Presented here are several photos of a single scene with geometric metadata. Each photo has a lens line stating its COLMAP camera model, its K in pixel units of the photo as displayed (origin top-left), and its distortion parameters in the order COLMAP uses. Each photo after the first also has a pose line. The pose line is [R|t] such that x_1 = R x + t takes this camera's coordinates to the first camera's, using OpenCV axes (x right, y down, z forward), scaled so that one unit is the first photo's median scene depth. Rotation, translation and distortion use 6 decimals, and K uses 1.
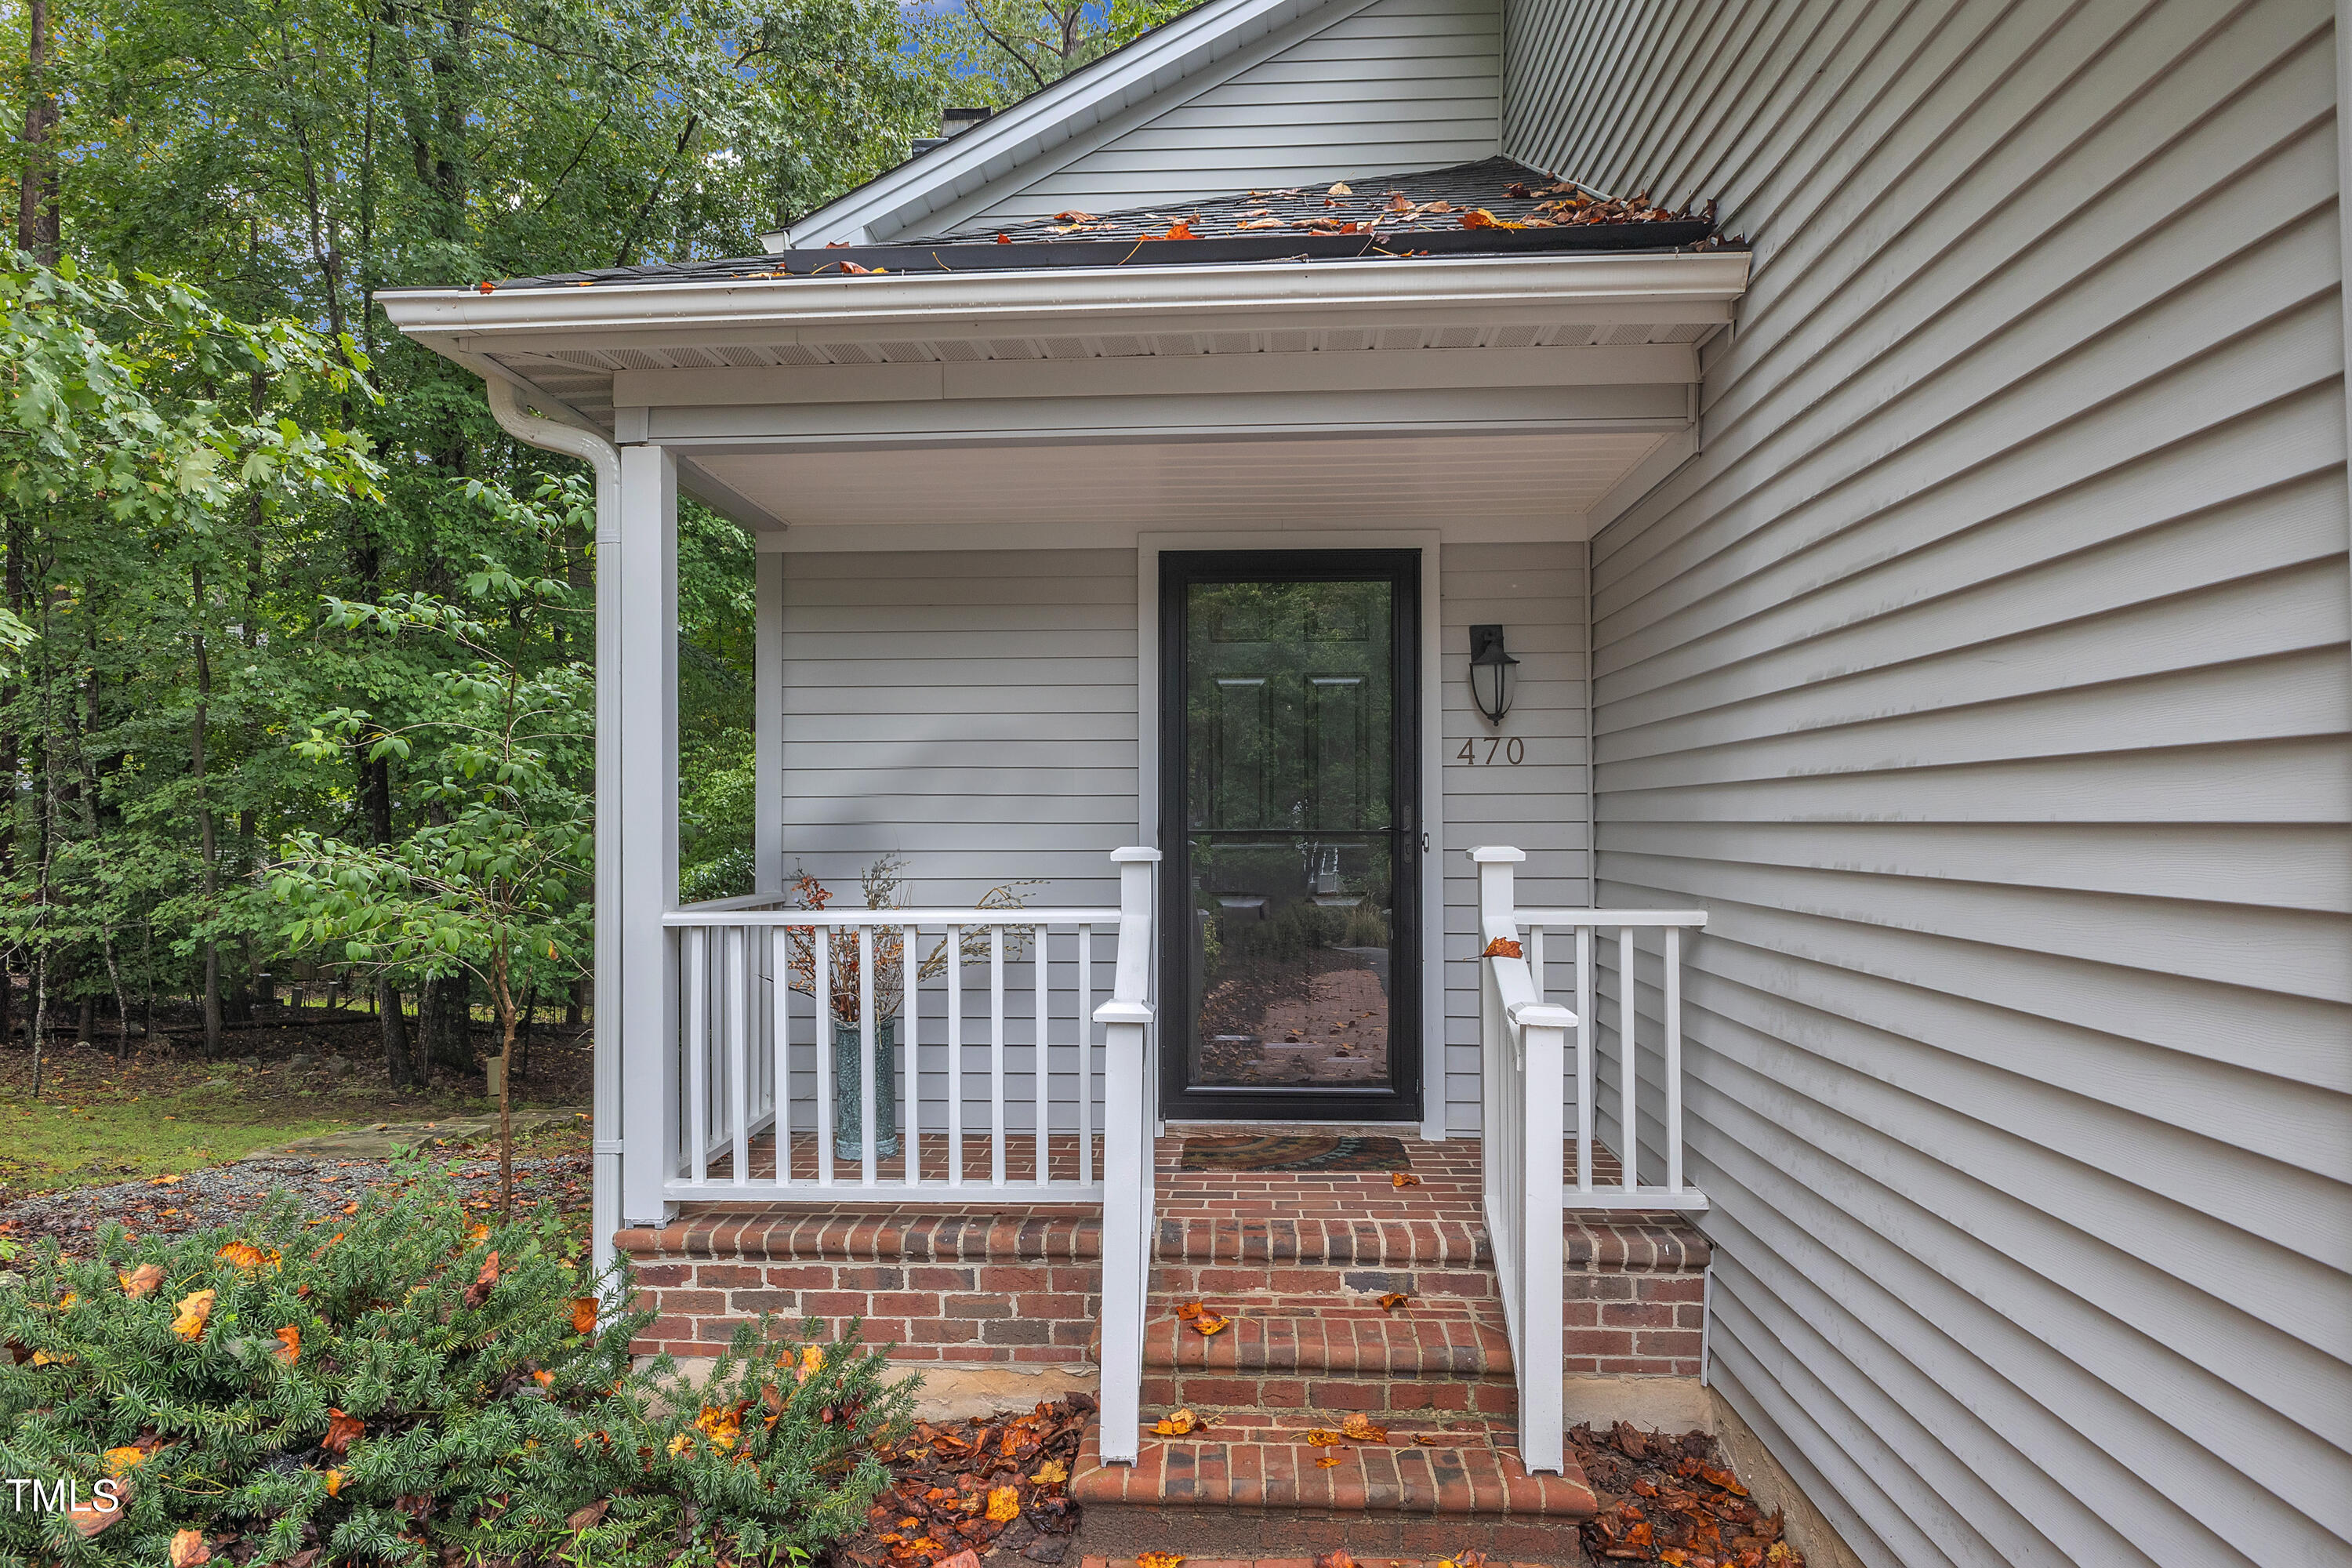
lens RADIAL K [[1457.1, 0, 1176.0], [0, 1457.1, 784.0], [0, 0, 1]] dist [0.061784, -0.000289]
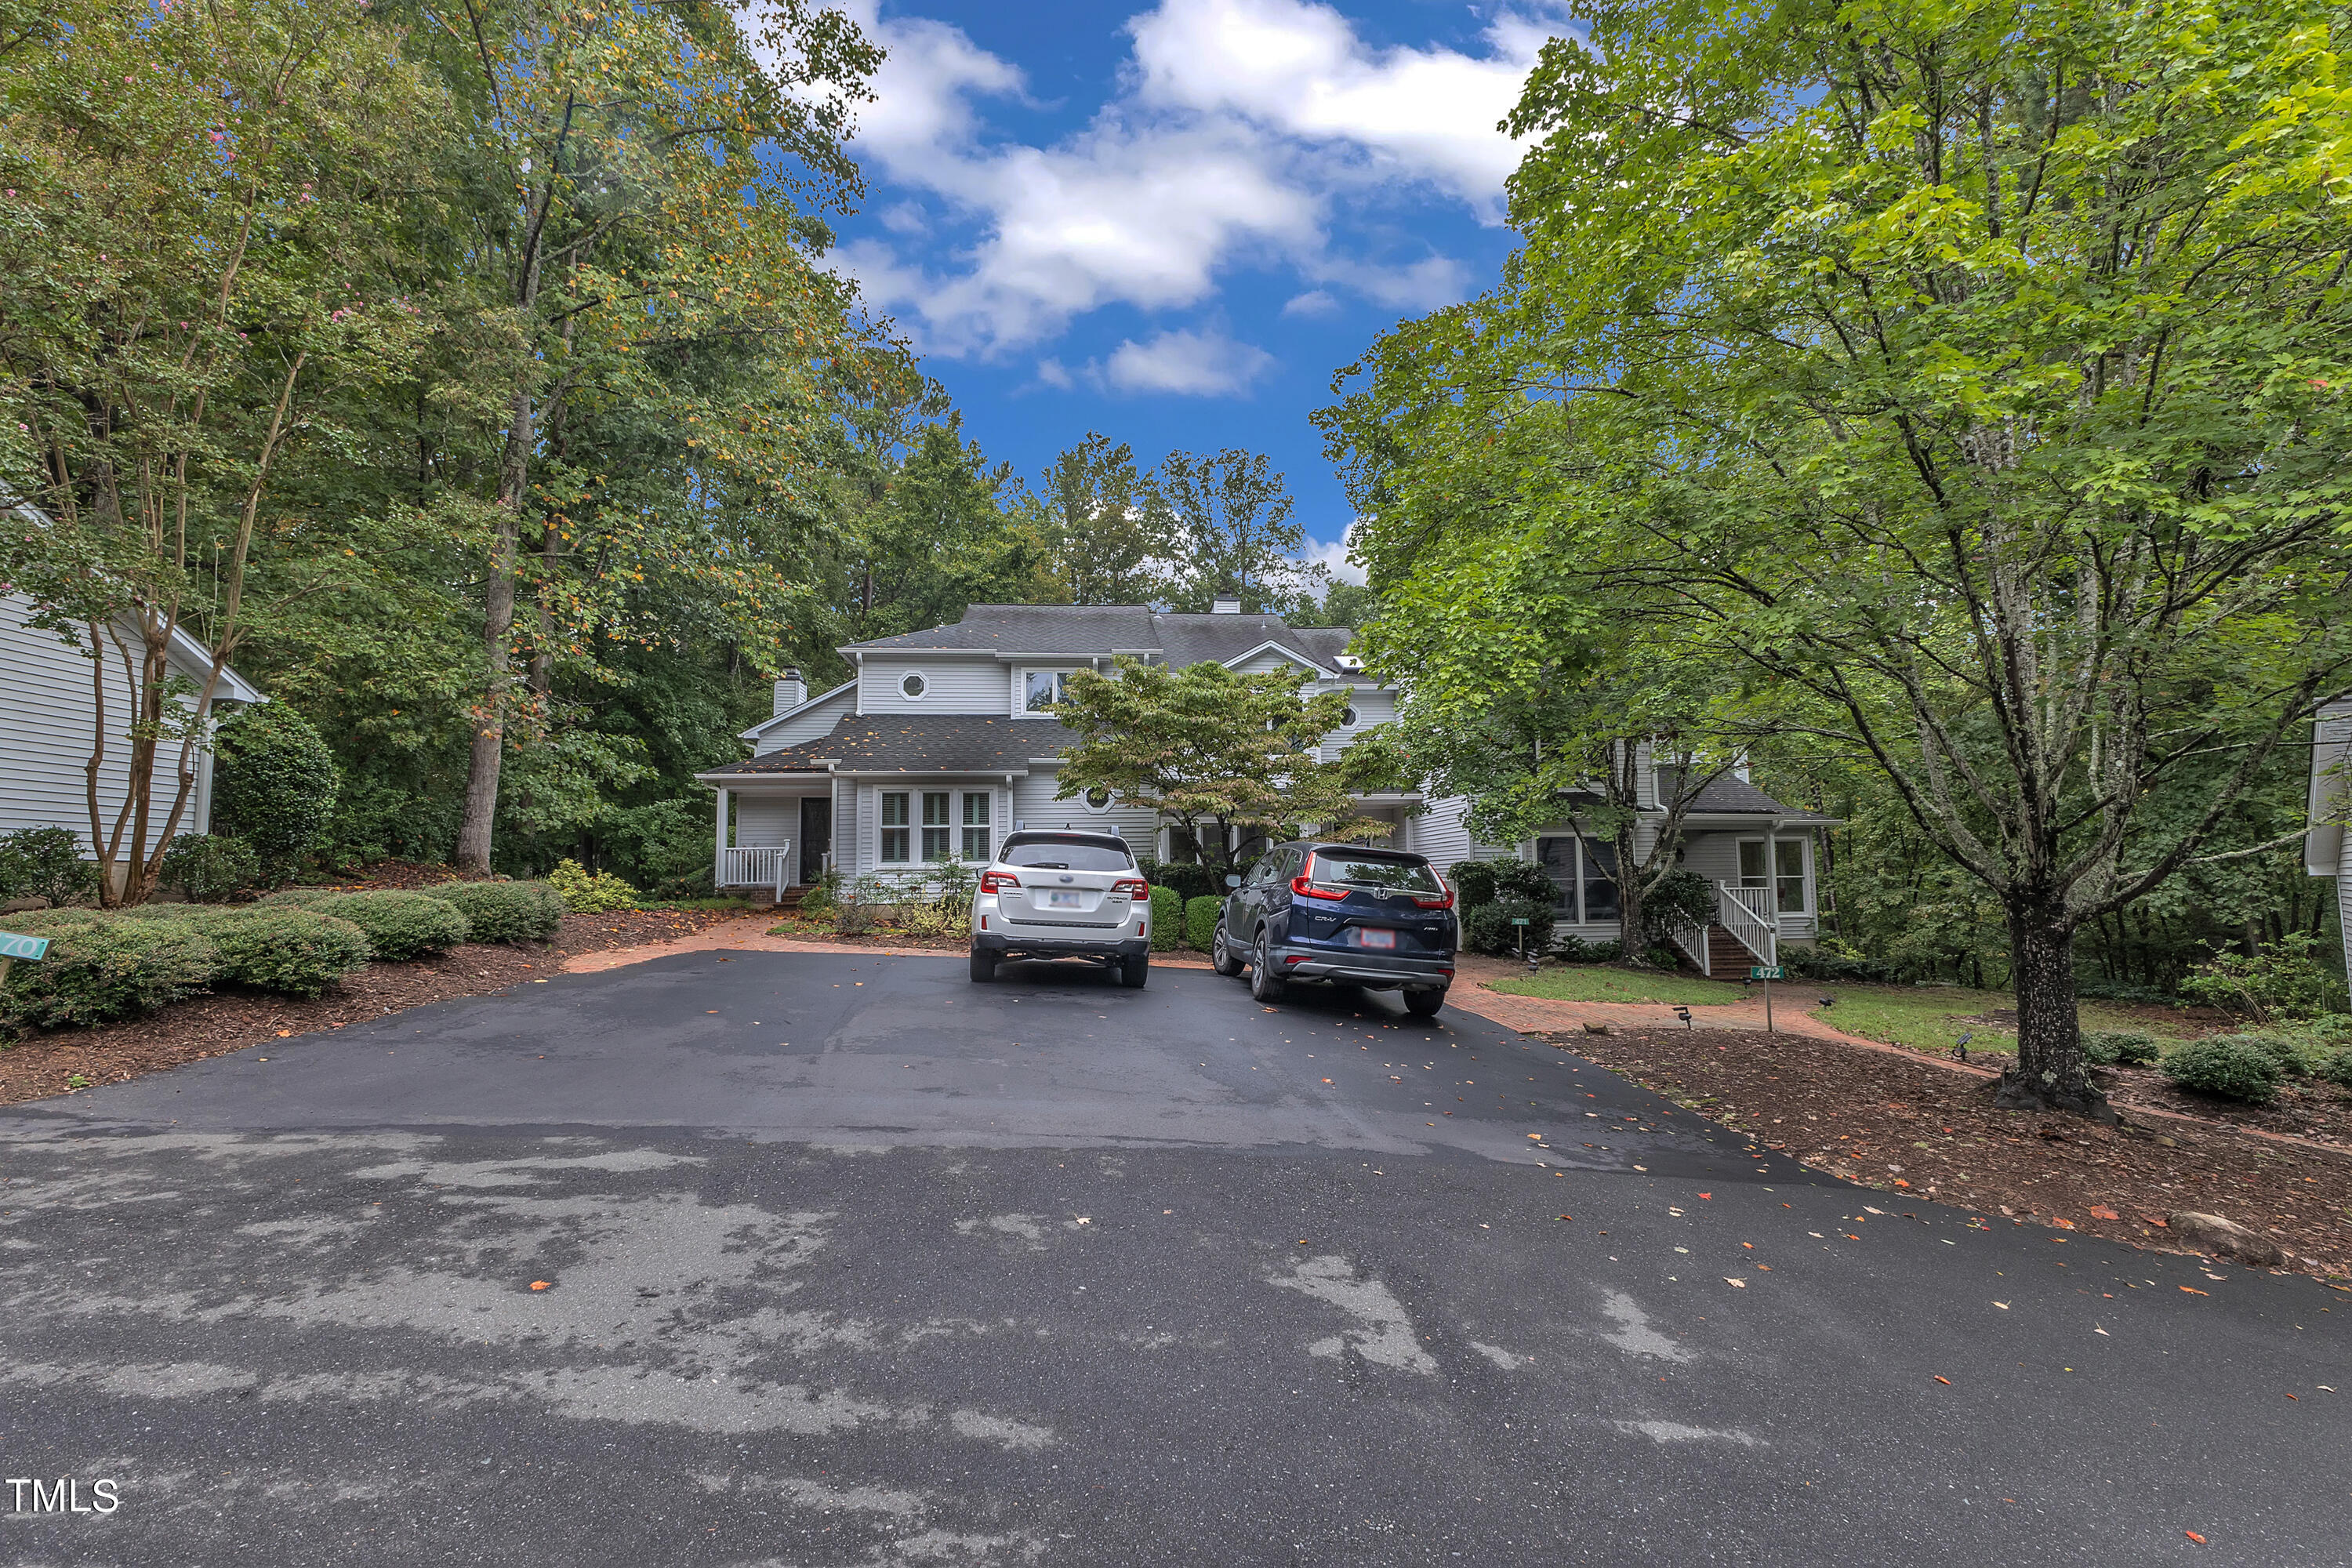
lens RADIAL K [[1032.5, 0, 1176.0], [0, 1032.5, 784.0], [0, 0, 1]] dist [0.011198, -0.000115]
pose [[0.988845, 0.006276, 0.148815, 1.232109], [0.005311, 0.996991, -0.077331, 0.190667], [-0.148852, 0.077259, 0.985837, -4.923136]]
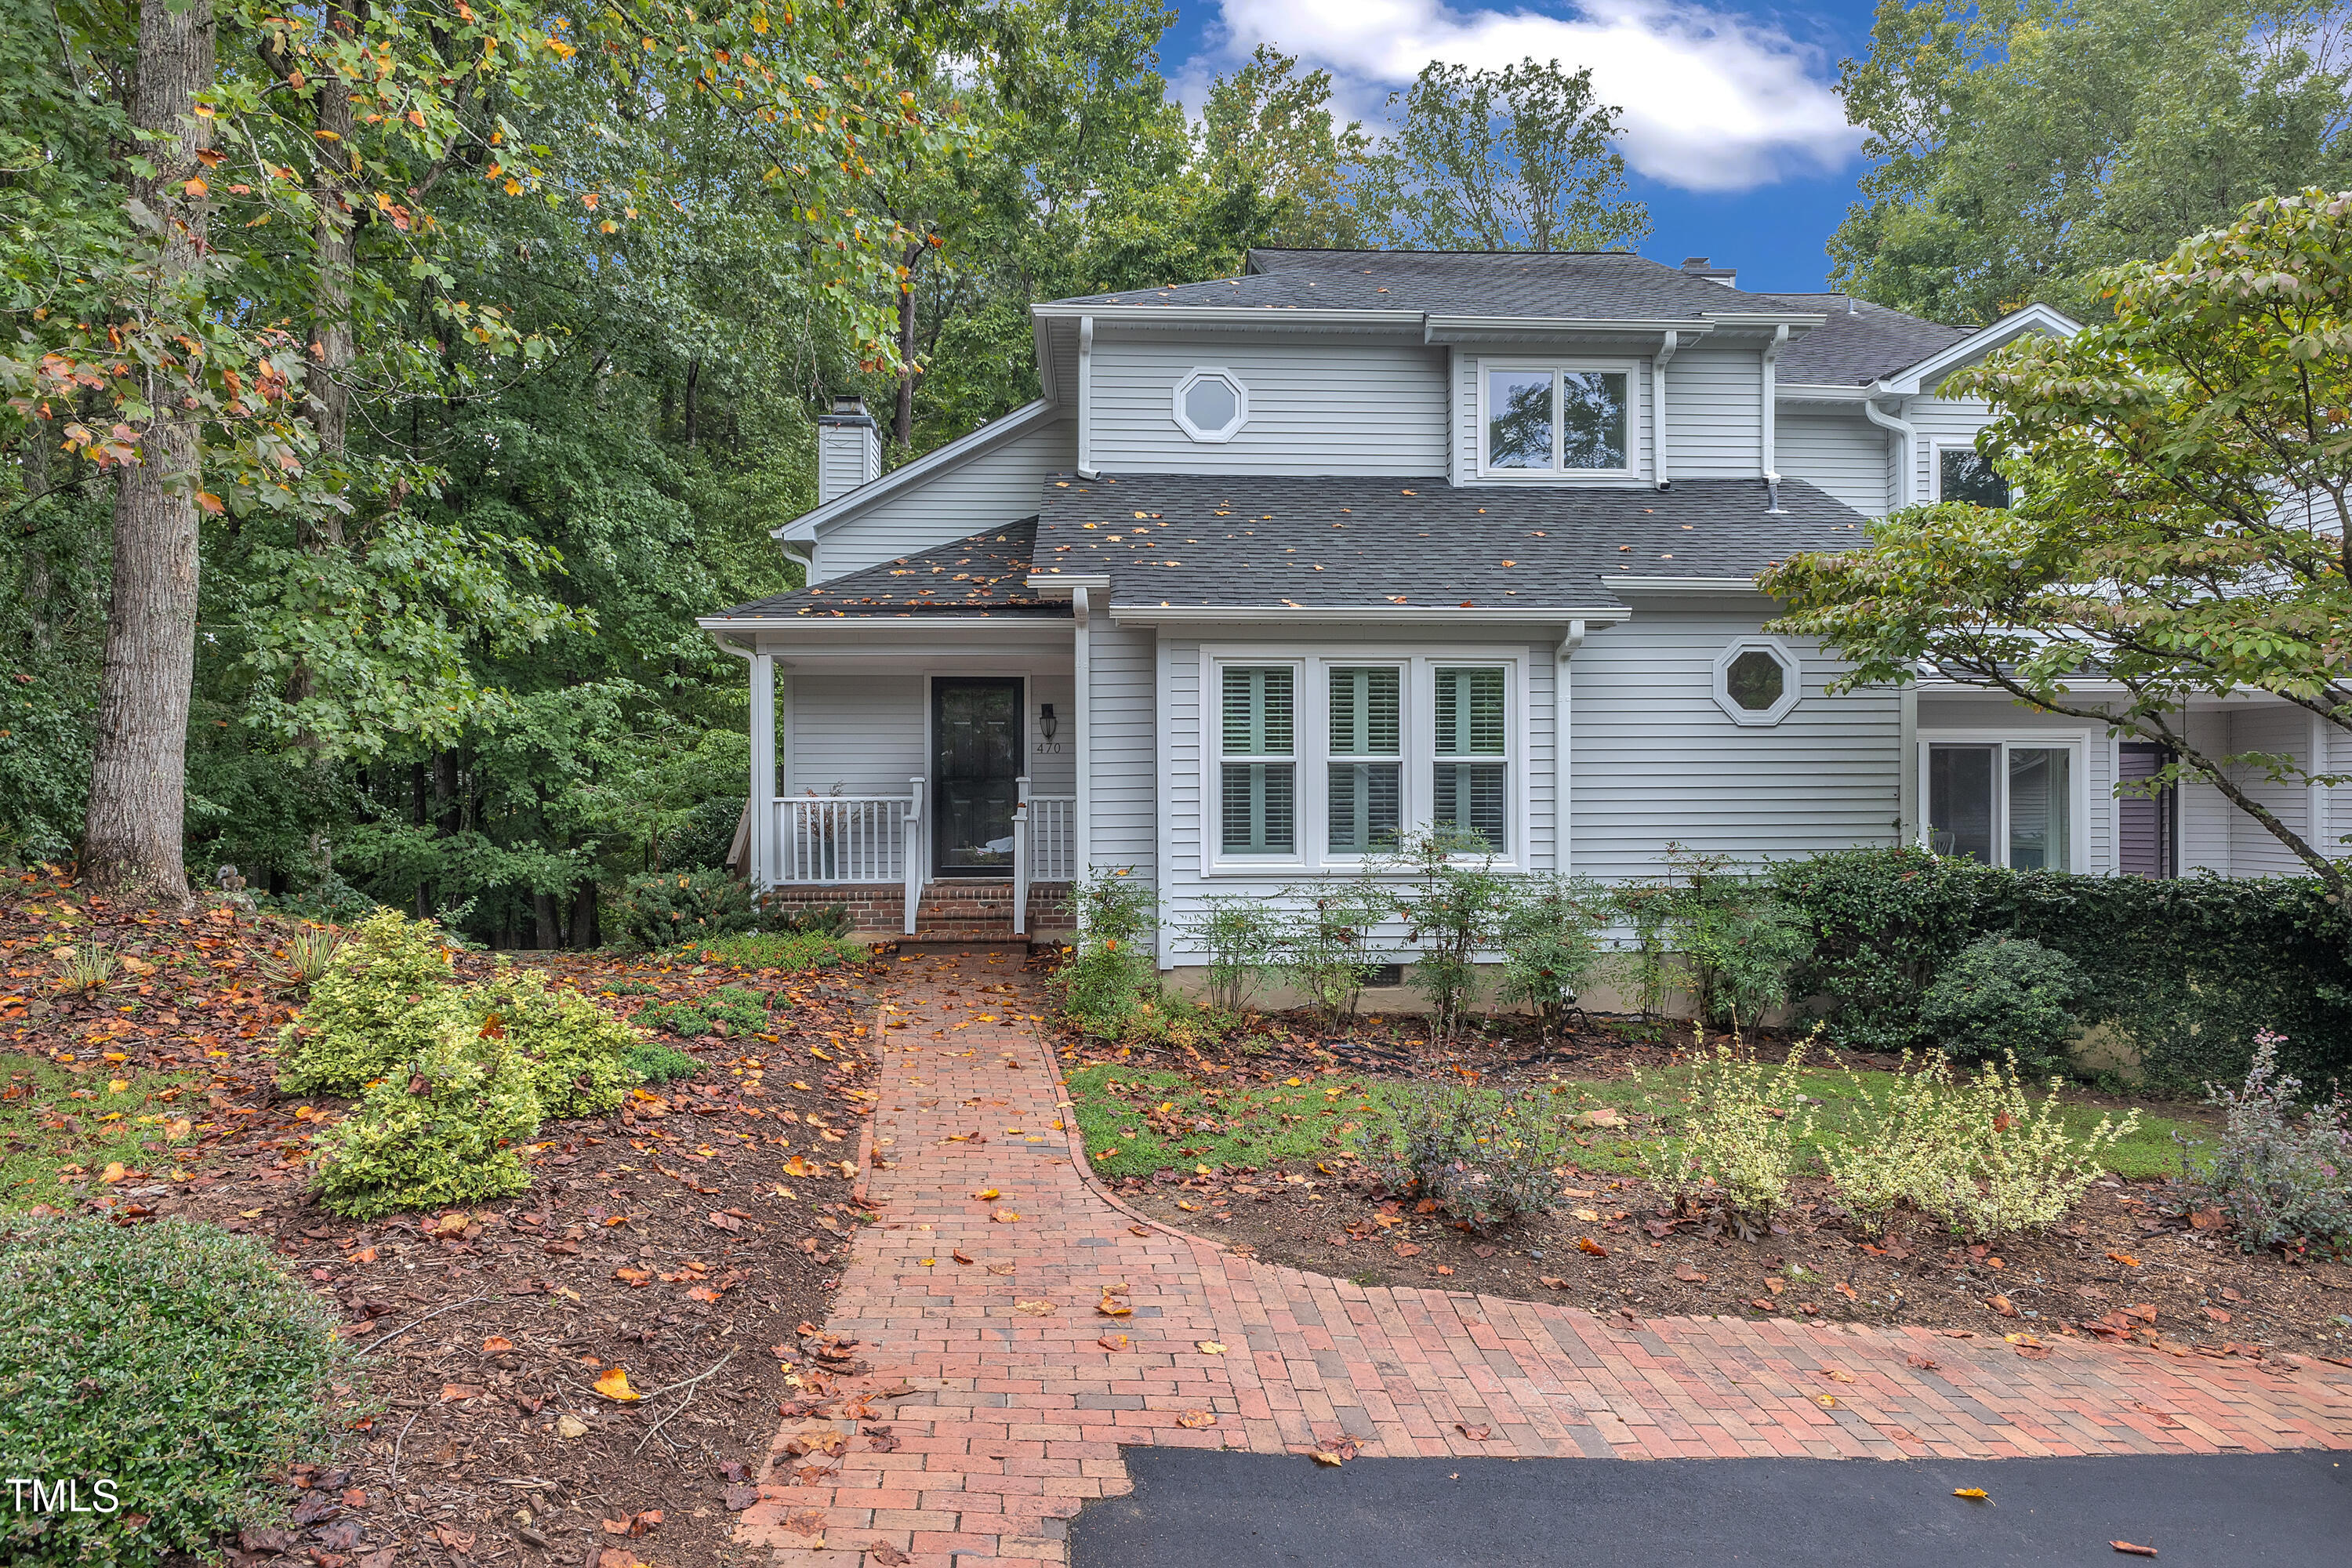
lens RADIAL K [[1432.7, 0, 1202.1], [0, 1432.7, 787.7], [0, 0, 1]] dist [-0.008987, -0.001735]
pose [[0.992675, 0.000391, 0.120813, 0.220775], [-0.002065, 0.999904, 0.013730, 0.019113], [-0.120796, -0.013879, 0.992580, -2.313246]]
